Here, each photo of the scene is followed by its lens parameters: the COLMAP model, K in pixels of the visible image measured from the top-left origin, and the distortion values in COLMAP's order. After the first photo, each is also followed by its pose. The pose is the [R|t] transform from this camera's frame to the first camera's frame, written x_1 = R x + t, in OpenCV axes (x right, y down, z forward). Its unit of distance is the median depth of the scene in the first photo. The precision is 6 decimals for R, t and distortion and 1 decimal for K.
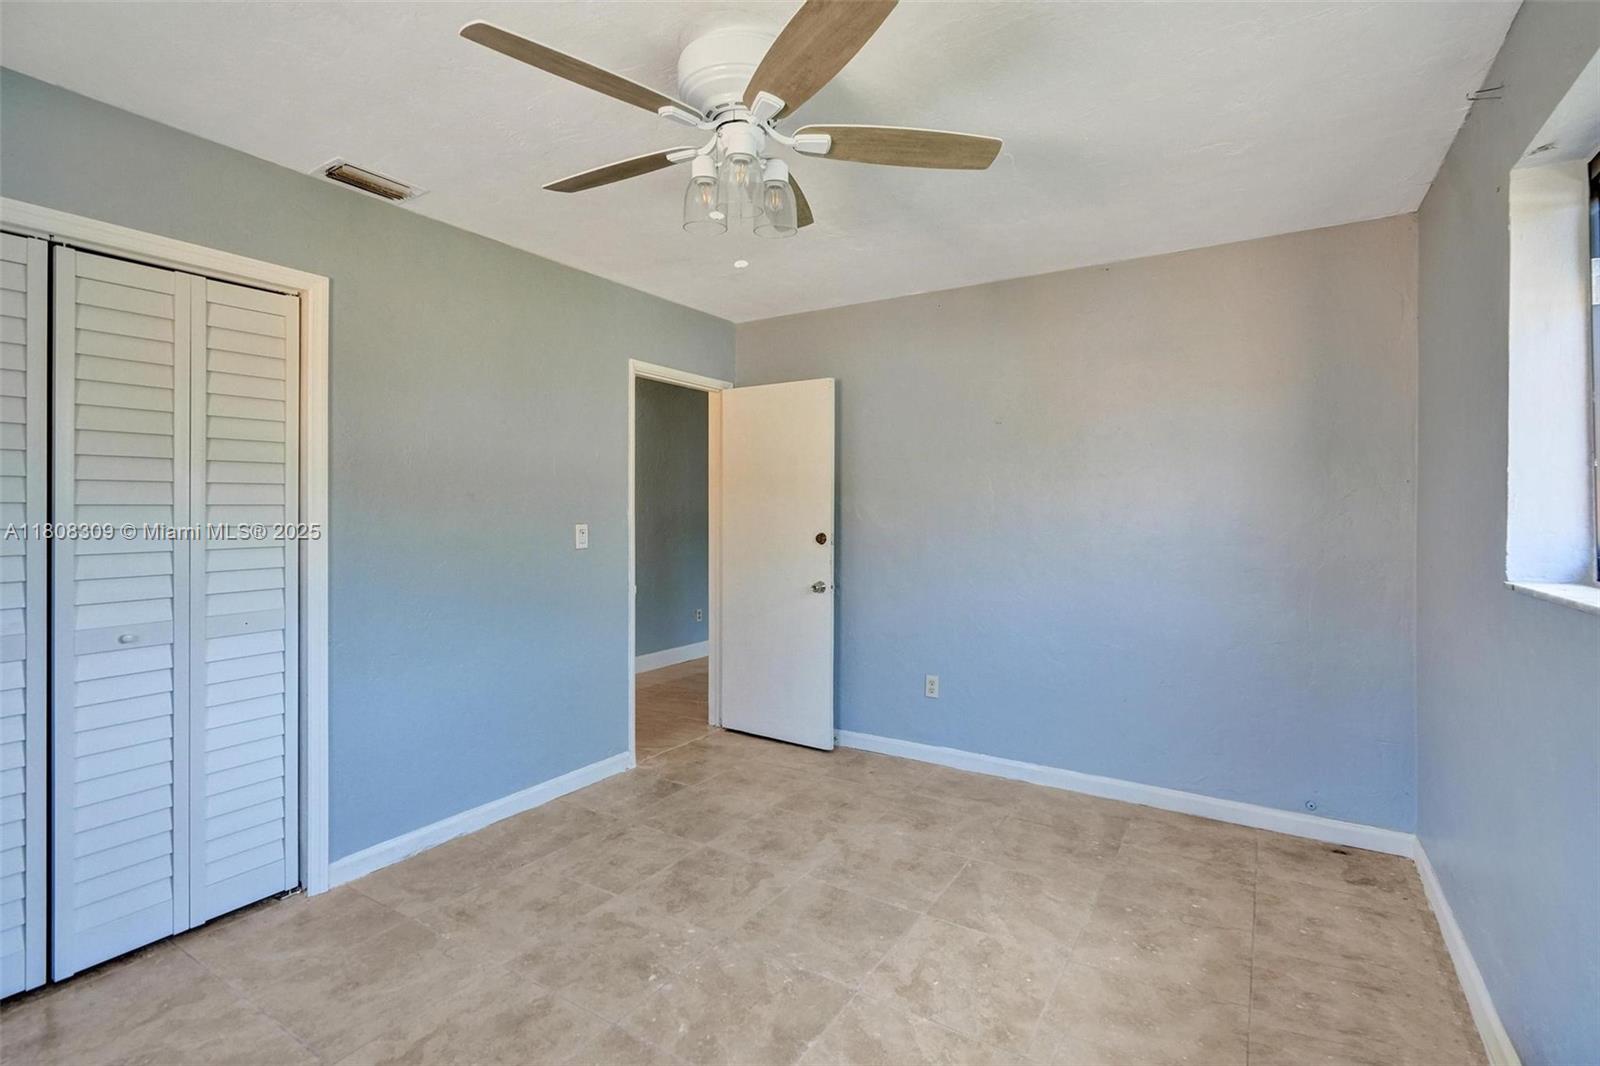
lens RADIAL K [[739.7, 0, 796.8], [0, 739.7, 505.5], [0, 0, 1]] dist [0.001586, 0.000791]
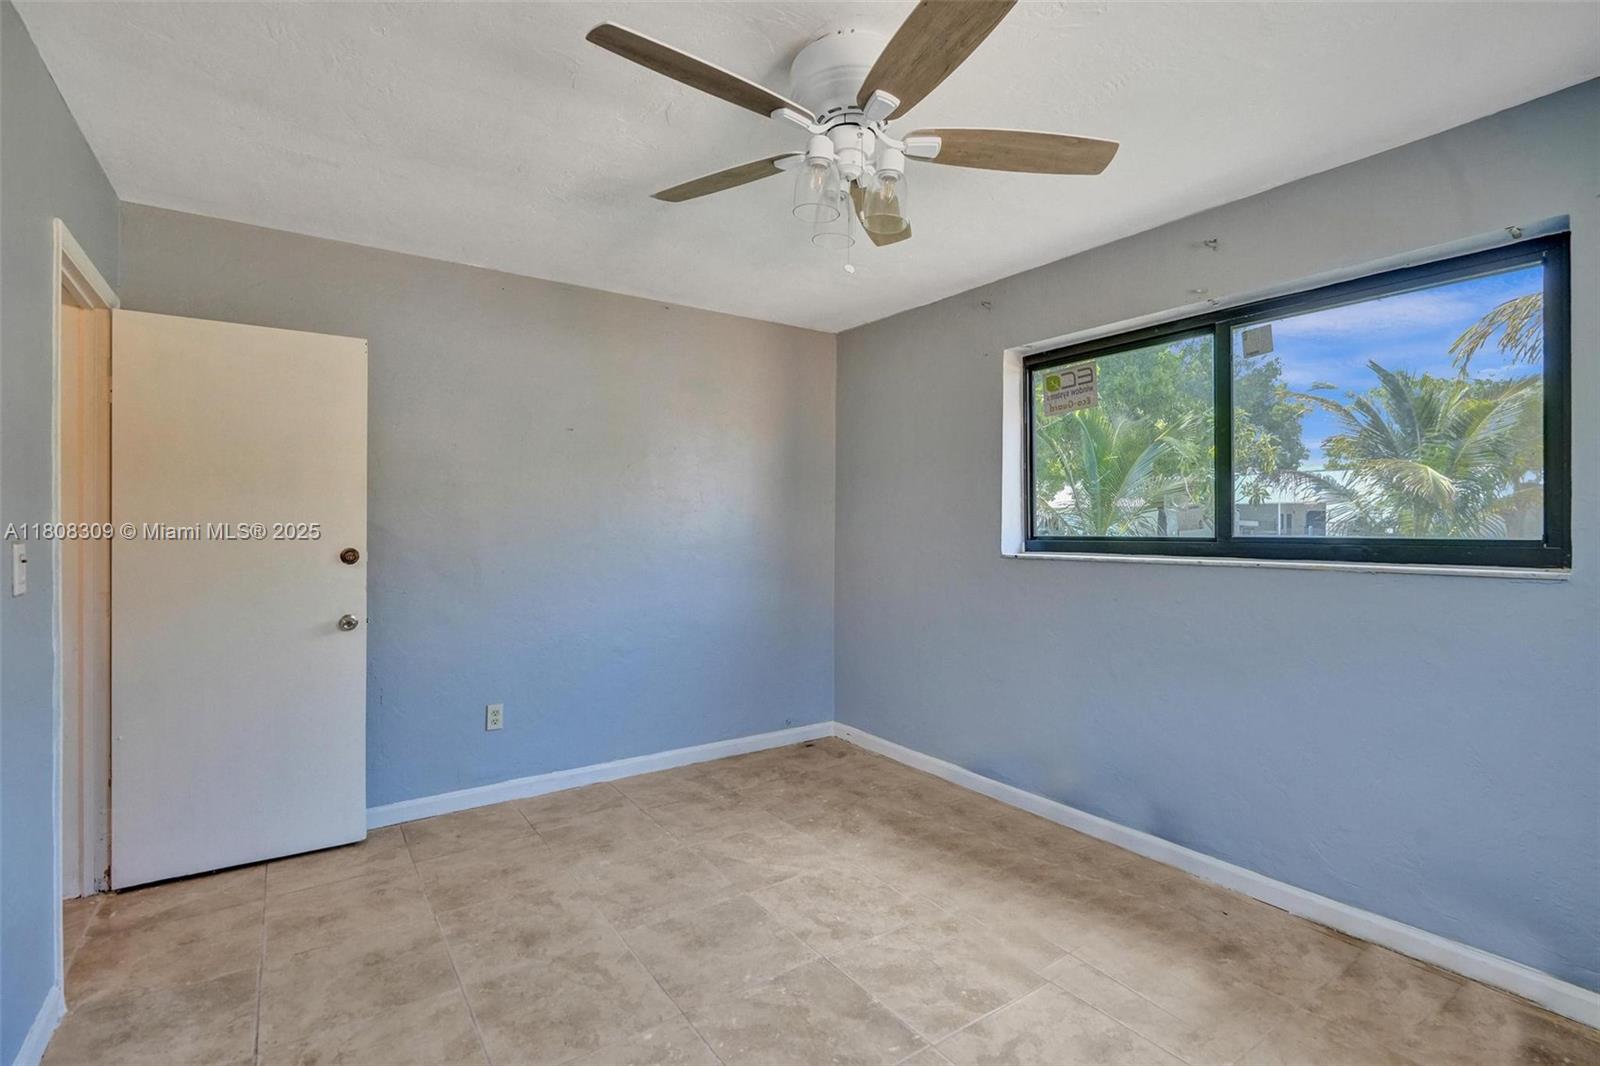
lens RADIAL K [[739.7, 0, 796.8], [0, 739.7, 505.5], [0, 0, 1]] dist [0.001586, 0.000791]
pose [[0.387648, 0.022286, 0.921538, -0.675574], [-0.008903, 0.999752, -0.020432, 0.007547], [-0.921764, -0.000284, 0.387750, 0.431814]]
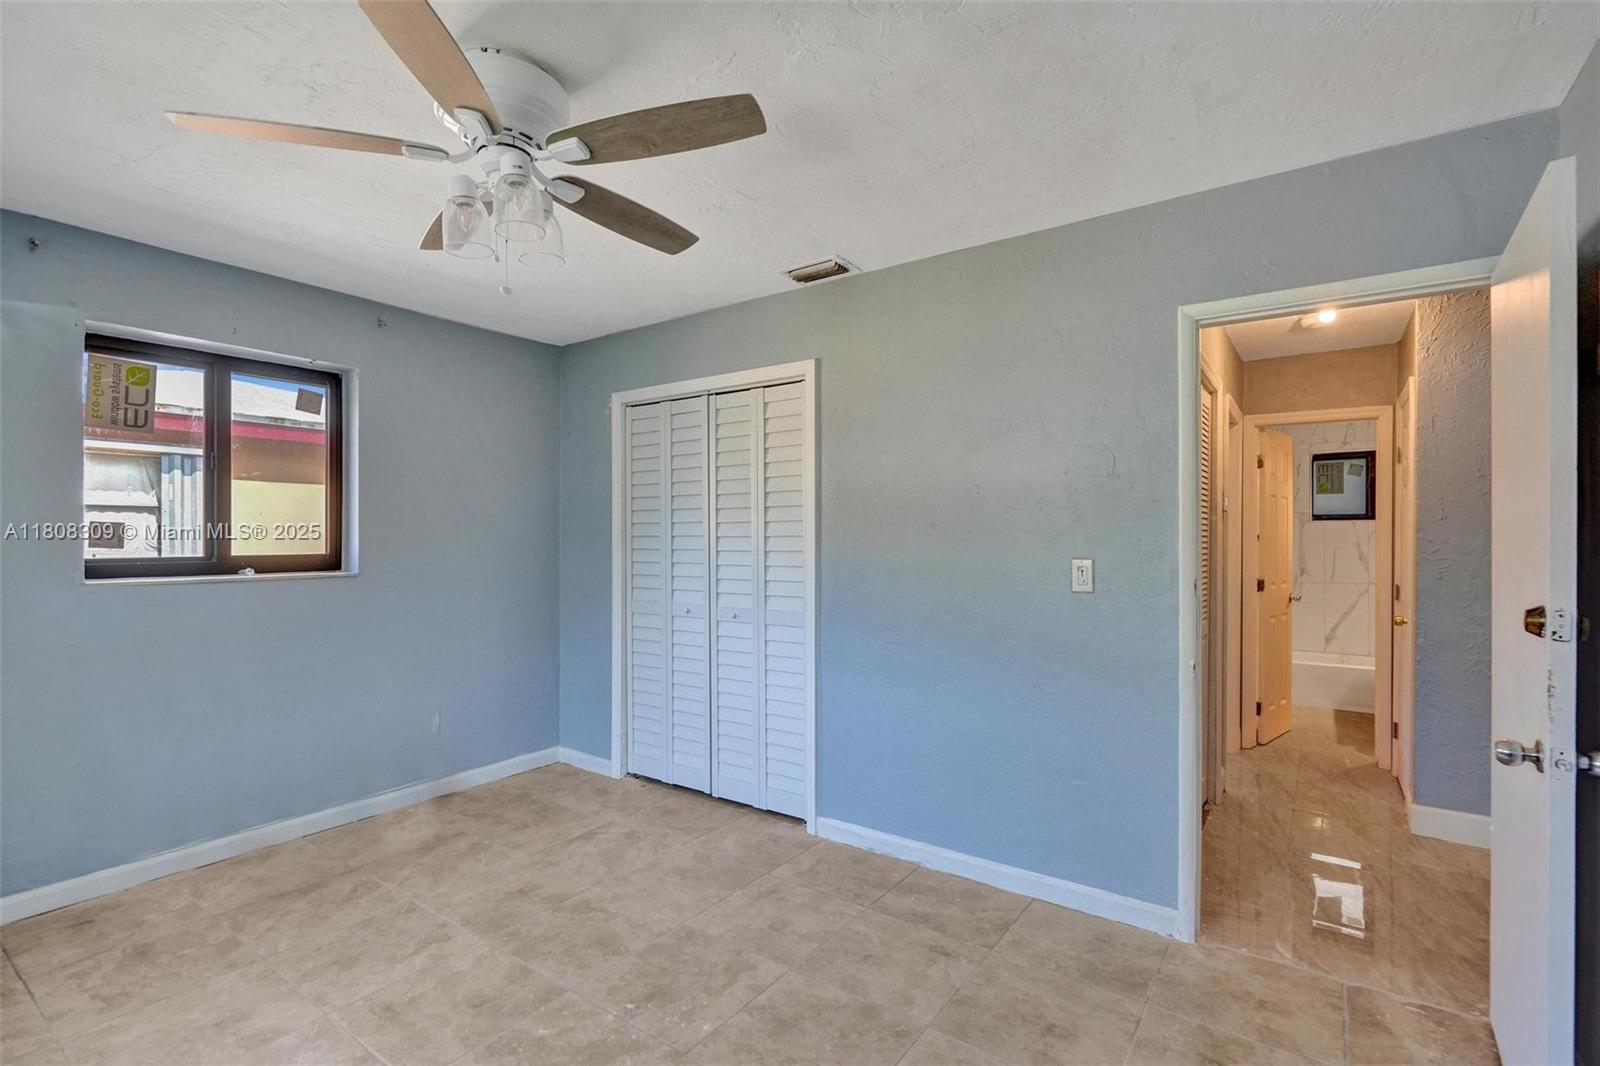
lens RADIAL K [[734.8, 0, 806.2], [0, 734.8, 536.7], [0, 0, 1]] dist [-0.001071, 0.000751]
pose [[-0.049921, -0.001722, -0.998752, 0.572718], [0.006943, 0.999974, -0.002072, 0.003161], [0.998729, -0.007038, -0.049908, 0.937463]]
